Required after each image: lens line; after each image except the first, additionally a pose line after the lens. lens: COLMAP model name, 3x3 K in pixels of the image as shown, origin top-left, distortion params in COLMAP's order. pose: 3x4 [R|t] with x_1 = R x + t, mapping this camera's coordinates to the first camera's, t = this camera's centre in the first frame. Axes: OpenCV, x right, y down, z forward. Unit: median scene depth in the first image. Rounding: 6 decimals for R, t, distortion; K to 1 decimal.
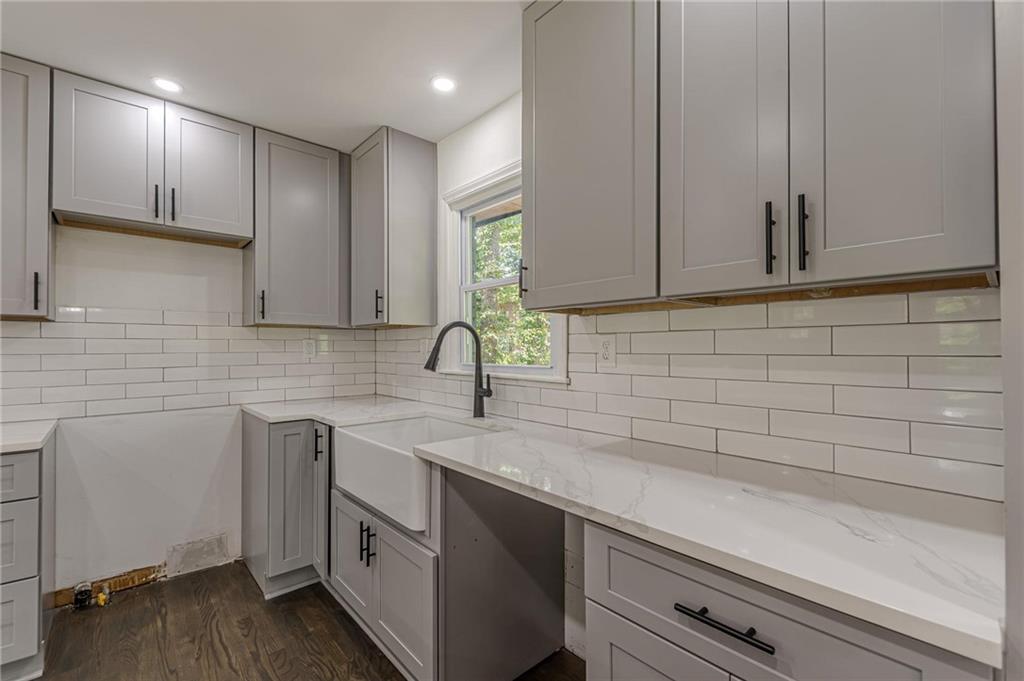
lens RADIAL K [[444.0, 0, 513.0], [0, 444.0, 344.7], [0, 0, 1]] dist [-0.004210, -0.000359]
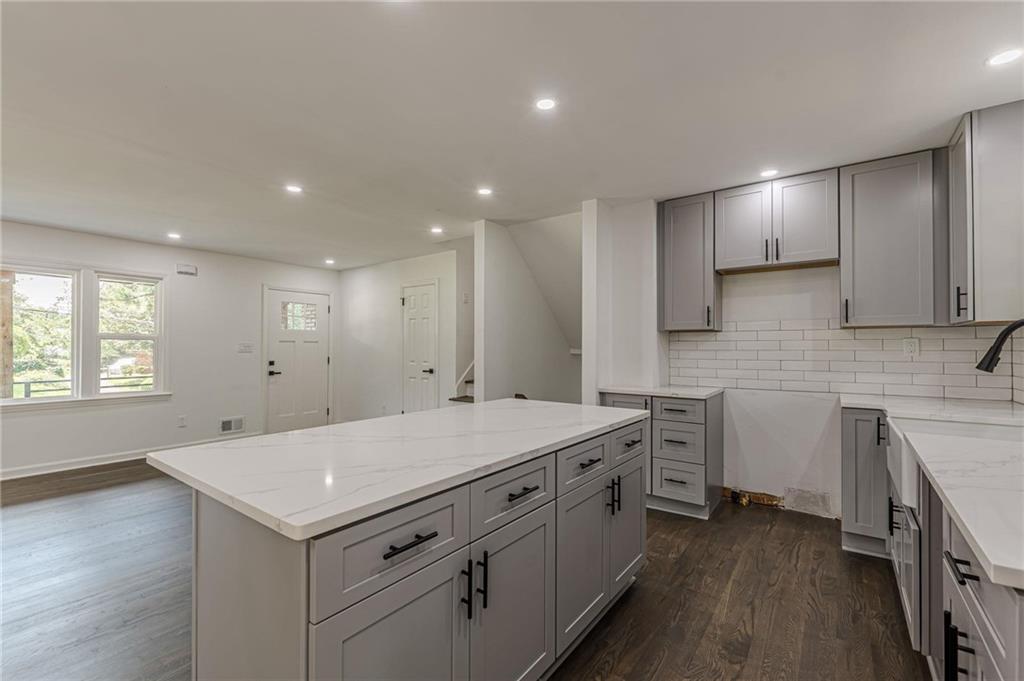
lens RADIAL K [[444.0, 0, 510.5], [0, 444.0, 342.5], [0, 0, 1]] dist [-0.004210, -0.000359]
pose [[0.206739, -0.008254, -0.978361, 0.480006], [0.007294, 0.999950, -0.006895, -0.003095], [0.978369, -0.005710, 0.206789, -0.170269]]
